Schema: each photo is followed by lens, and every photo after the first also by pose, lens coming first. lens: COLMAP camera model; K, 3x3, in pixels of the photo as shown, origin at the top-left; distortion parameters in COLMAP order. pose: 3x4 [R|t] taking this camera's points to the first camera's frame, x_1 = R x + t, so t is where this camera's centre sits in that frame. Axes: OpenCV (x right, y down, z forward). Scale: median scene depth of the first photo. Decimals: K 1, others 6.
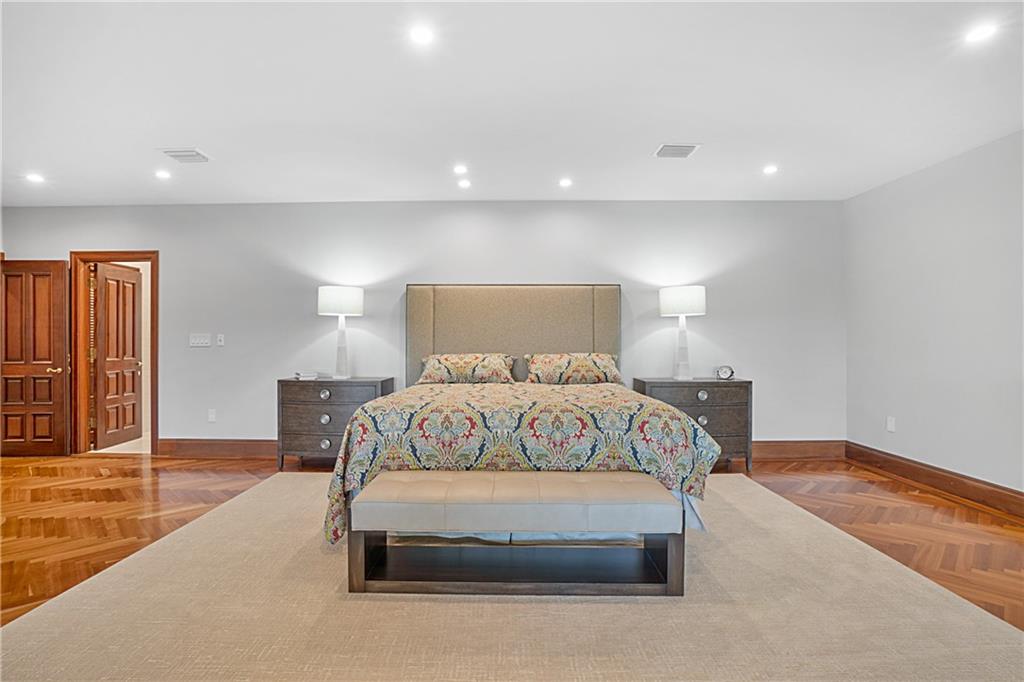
lens RADIAL K [[504.6, 0, 510.3], [0, 504.6, 341.8], [0, 0, 1]] dist [-0.033066, 0.003059]
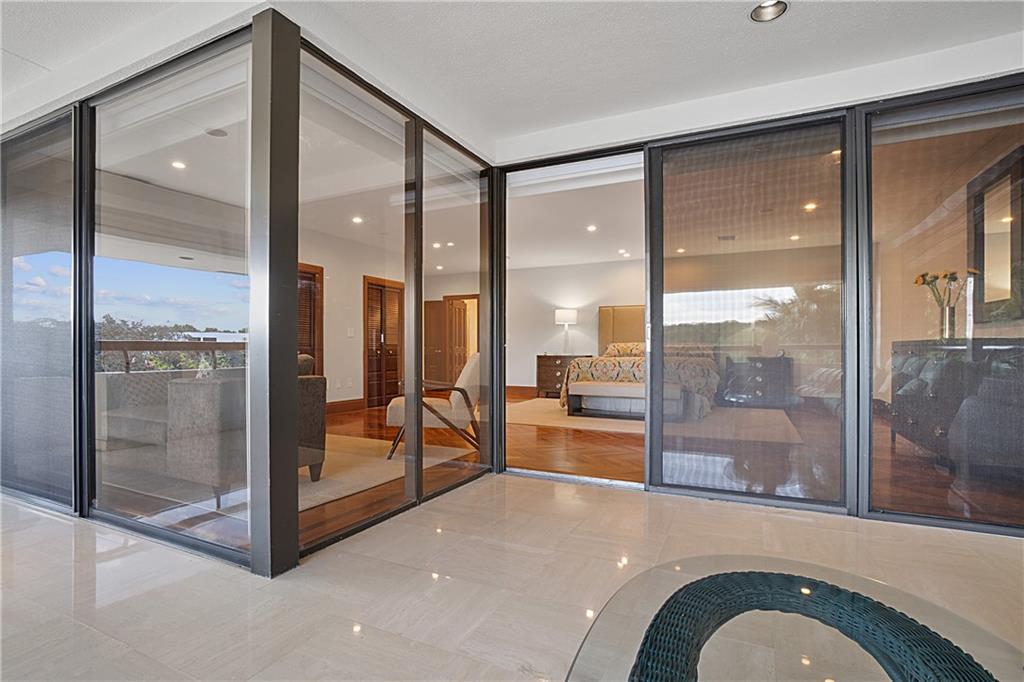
lens RADIAL K [[504.6, 0, 510.9], [0, 504.6, 346.3], [0, 0, 1]] dist [-0.033066, 0.003059]
pose [[0.906388, -0.000427, -0.422445, 0.324695], [-0.001413, 0.999991, -0.004044, 0.047385], [0.422443, 0.004263, 0.906379, -0.948061]]
